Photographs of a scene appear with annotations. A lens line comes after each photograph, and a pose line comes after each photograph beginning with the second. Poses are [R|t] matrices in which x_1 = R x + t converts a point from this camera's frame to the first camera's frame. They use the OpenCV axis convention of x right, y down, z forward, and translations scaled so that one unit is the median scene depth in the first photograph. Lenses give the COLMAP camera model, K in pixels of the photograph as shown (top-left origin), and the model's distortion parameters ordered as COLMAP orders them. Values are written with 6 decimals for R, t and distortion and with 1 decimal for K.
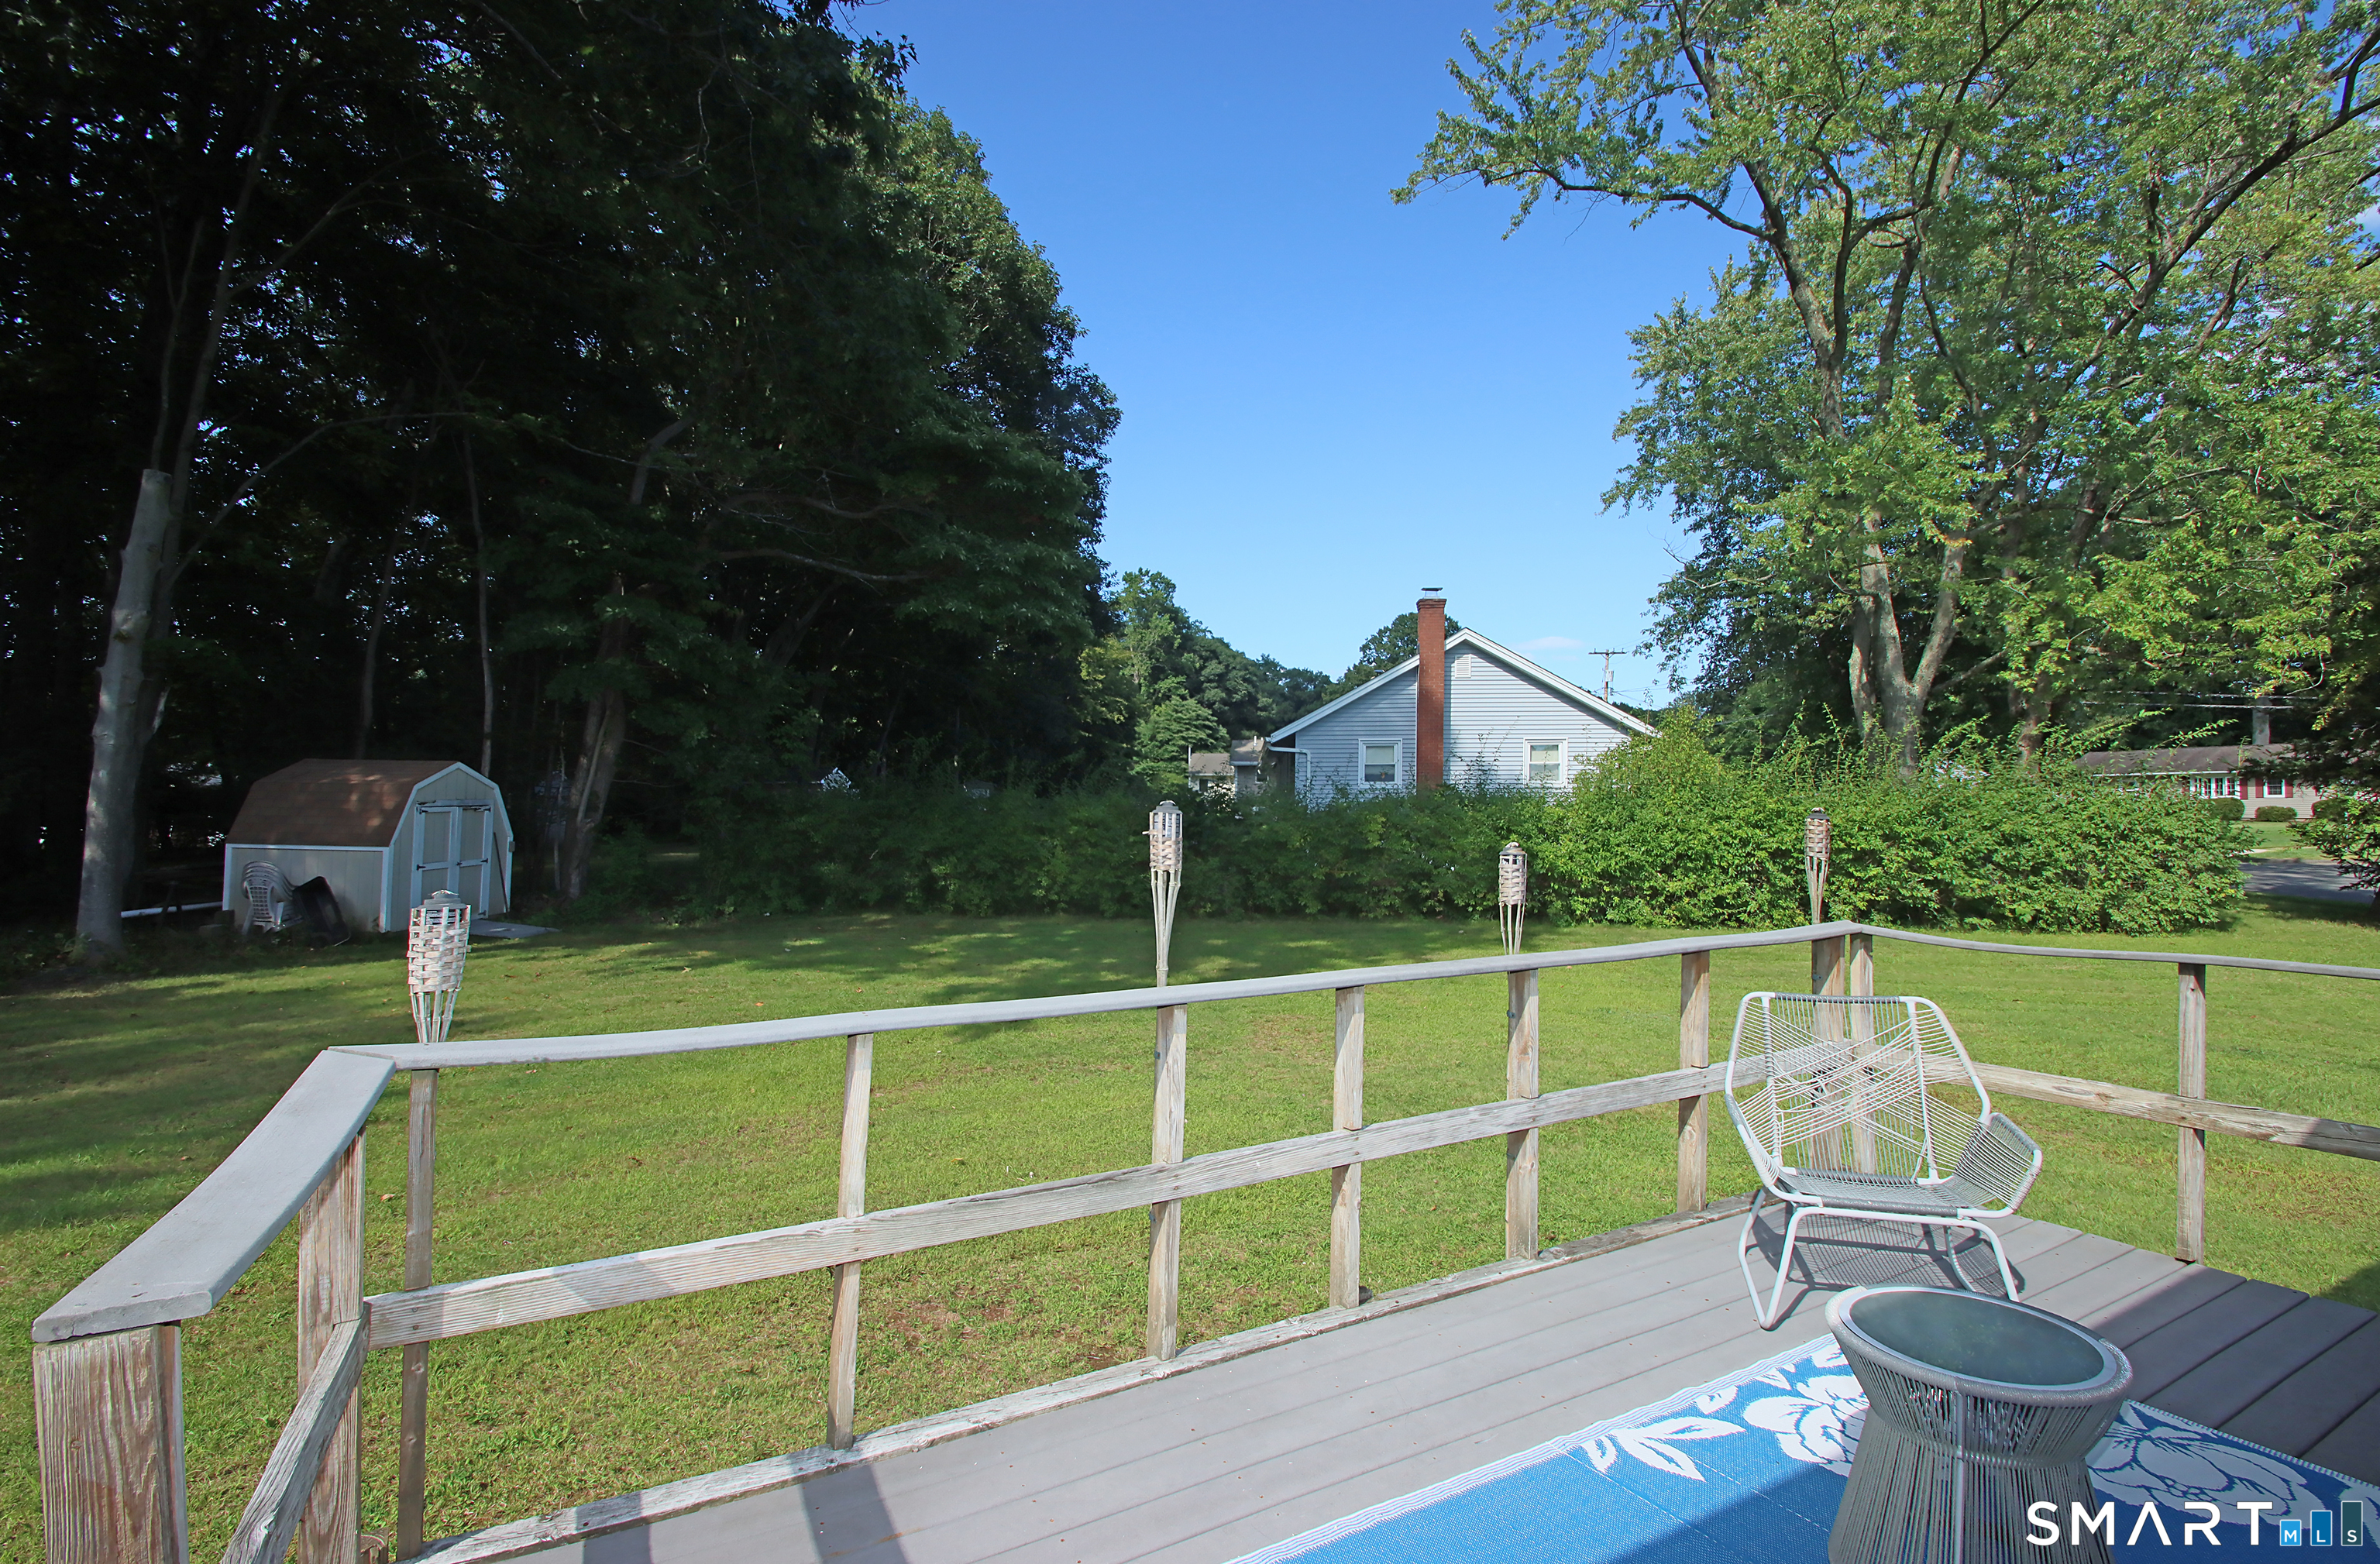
lens RADIAL K [[1118.3, 0, 1201.0], [0, 1118.3, 776.8], [0, 0, 1]] dist [0.018261, -0.016201]
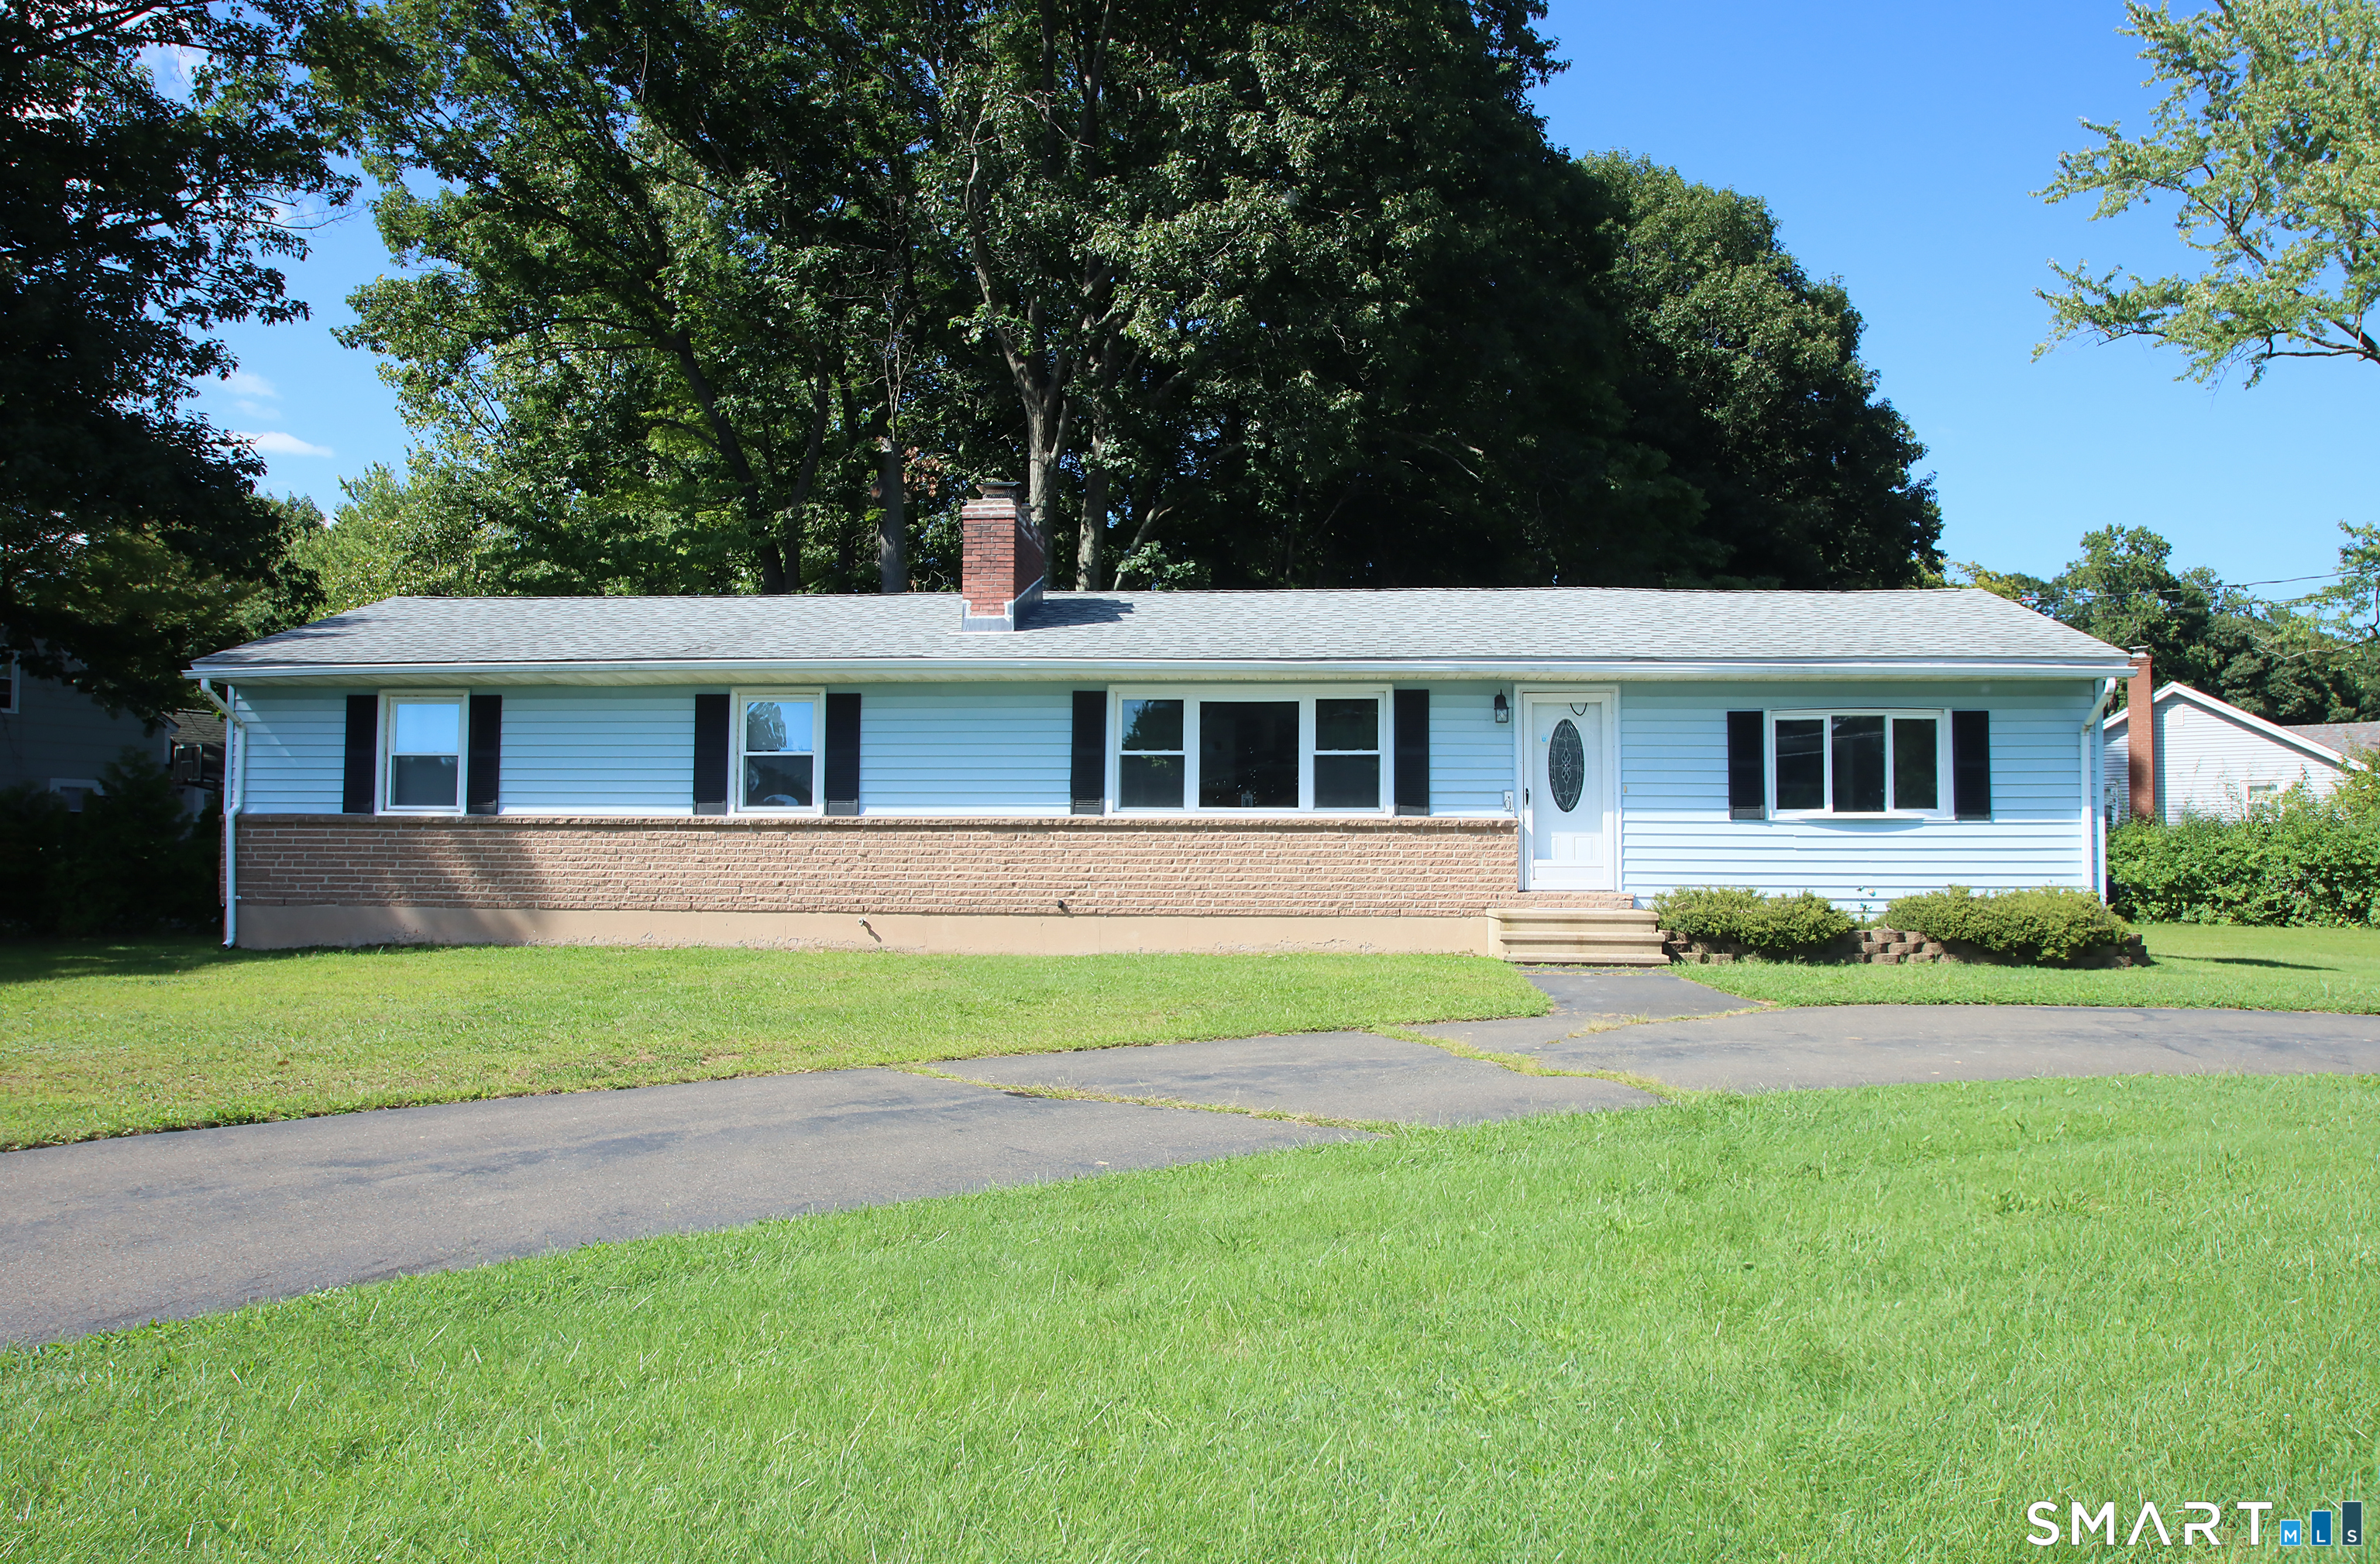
lens RADIAL K [[1614.2, 0, 1151.7], [0, 1614.2, 836.3], [0, 0, 1]] dist [-0.035032, 0.003194]
pose [[0.809196, -0.003974, -0.587525, 0.493864], [0.001927, 0.999990, -0.004109, 0.035328], [0.587536, 0.002193, 0.809195, -1.241650]]
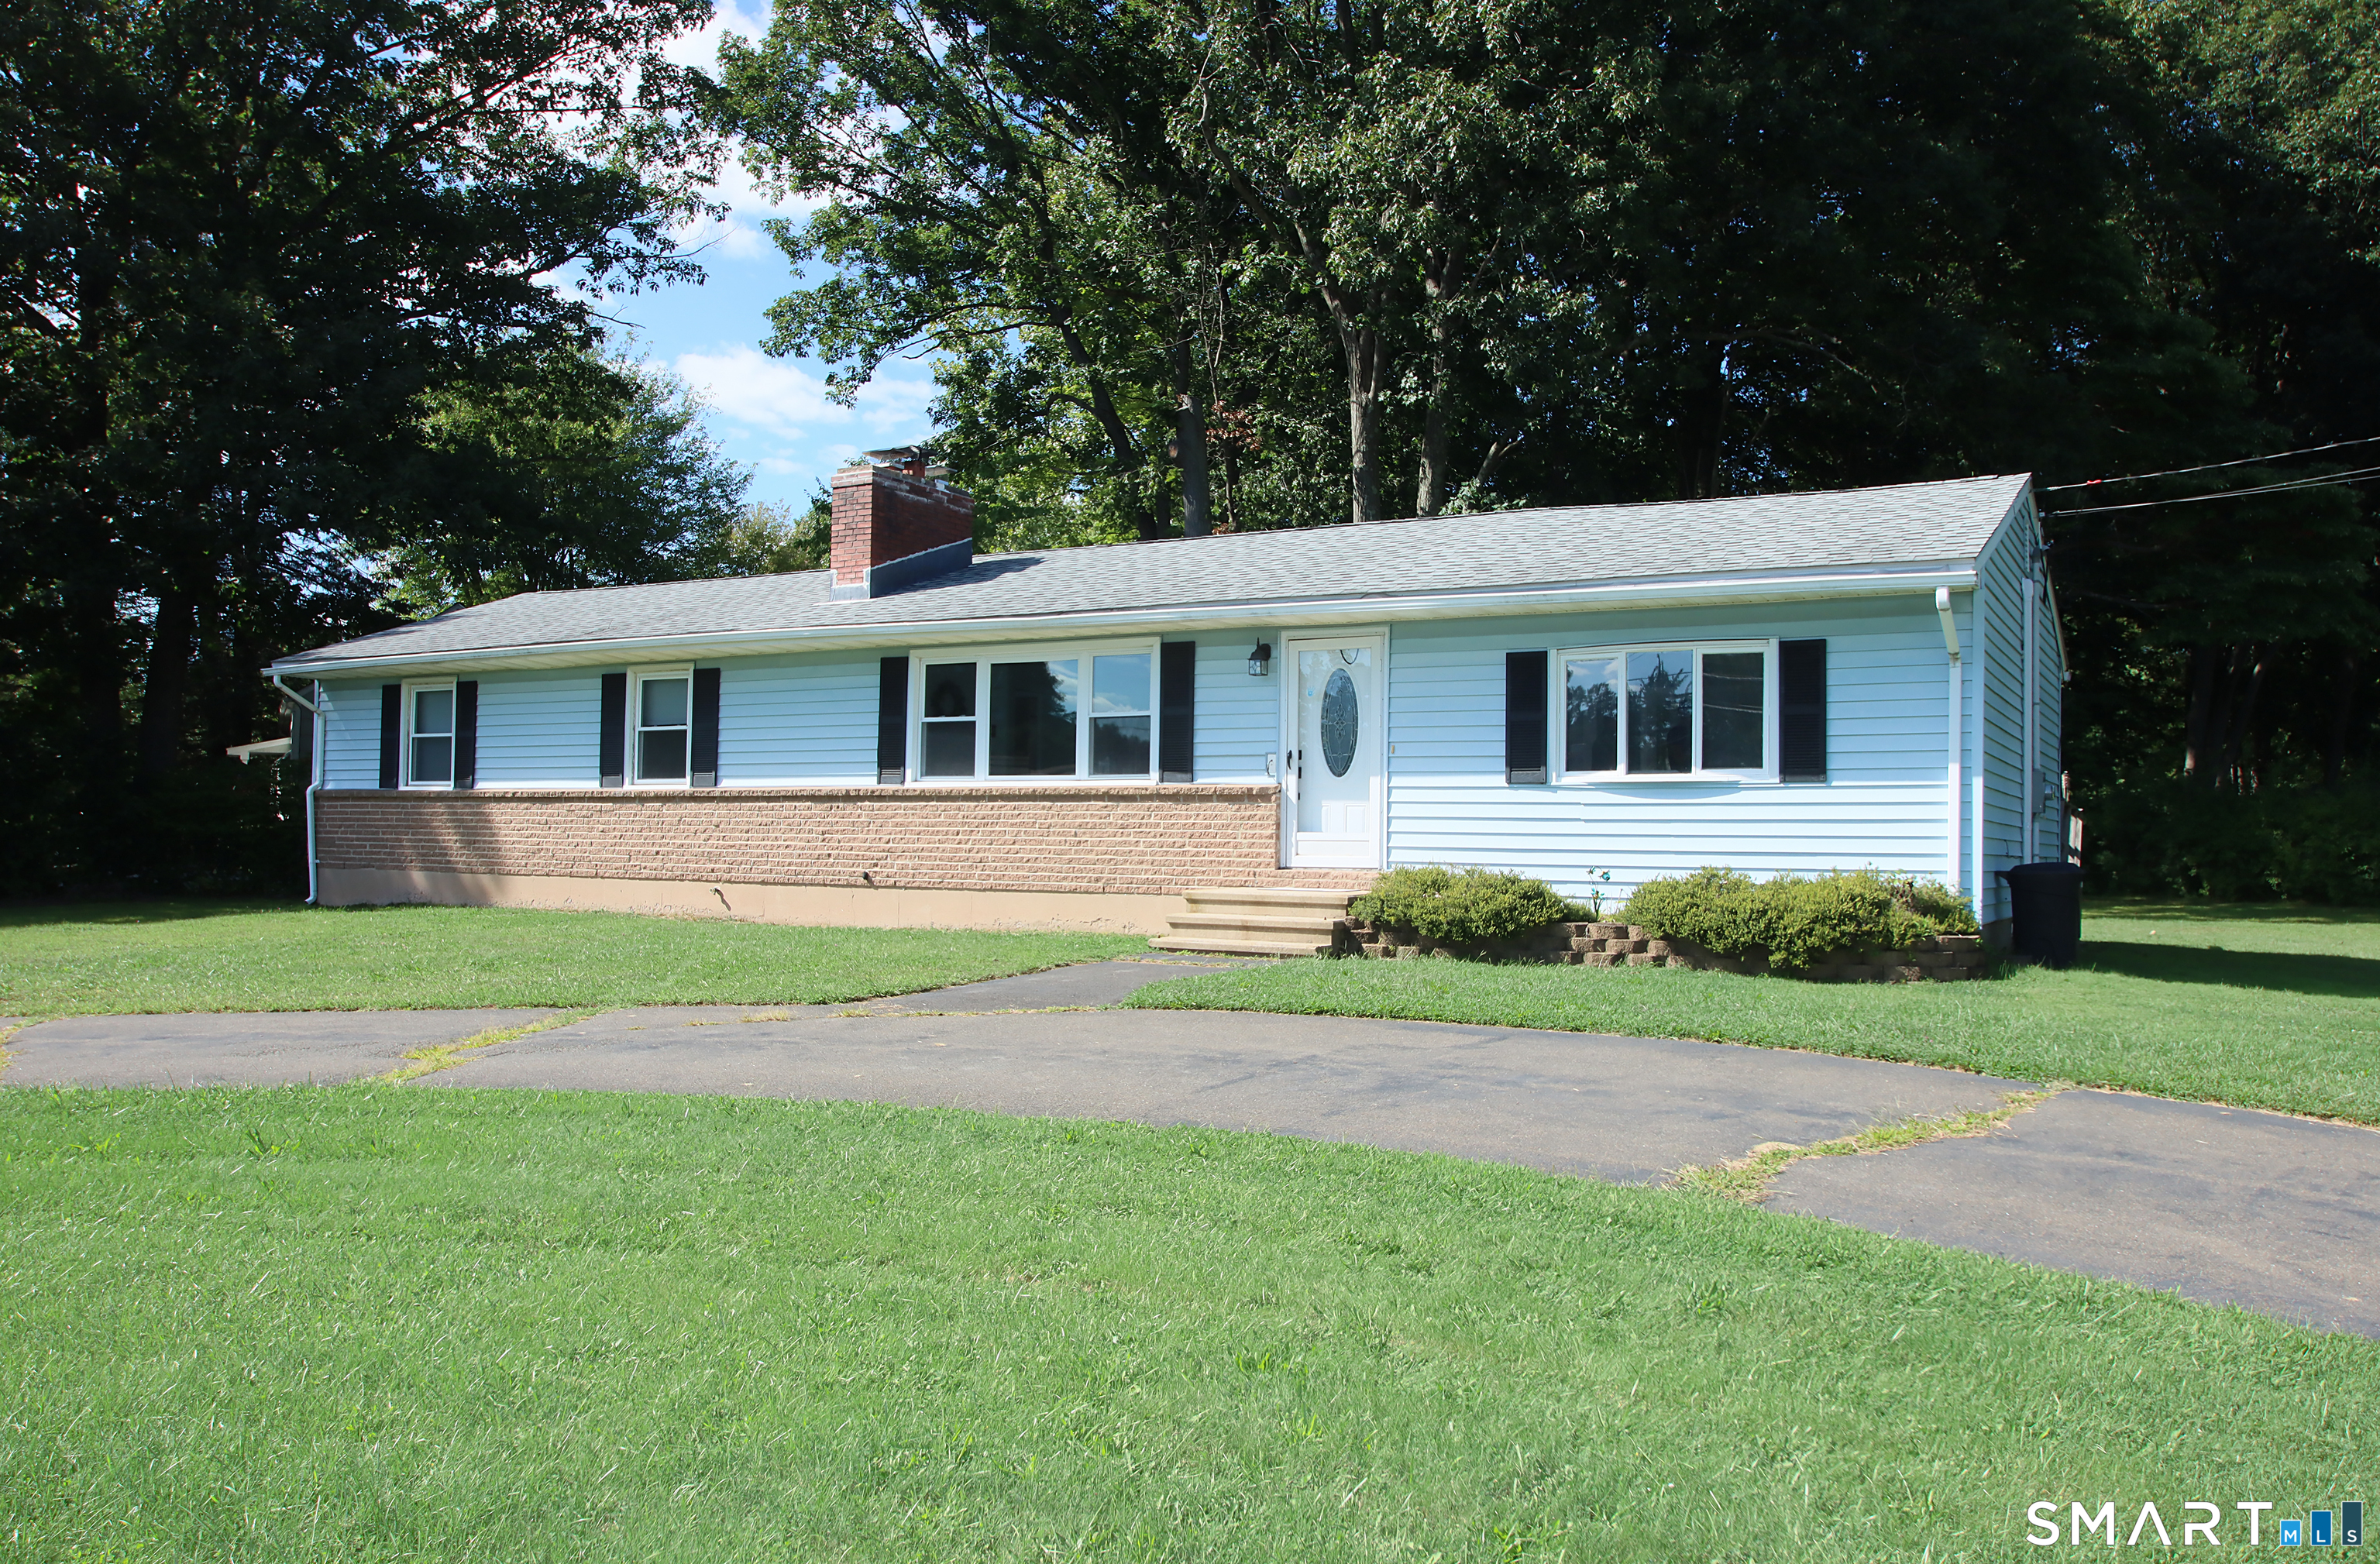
lens RADIAL K [[1699.1, 0, 1187.7], [0, 1699.1, 825.7], [0, 0, 1]] dist [-0.040279, 0.003516]
pose [[0.506468, 0.005077, -0.862244, 0.827172], [0.003529, 0.999962, 0.007960, 0.035243], [0.862252, -0.007074, 0.506431, -0.845721]]
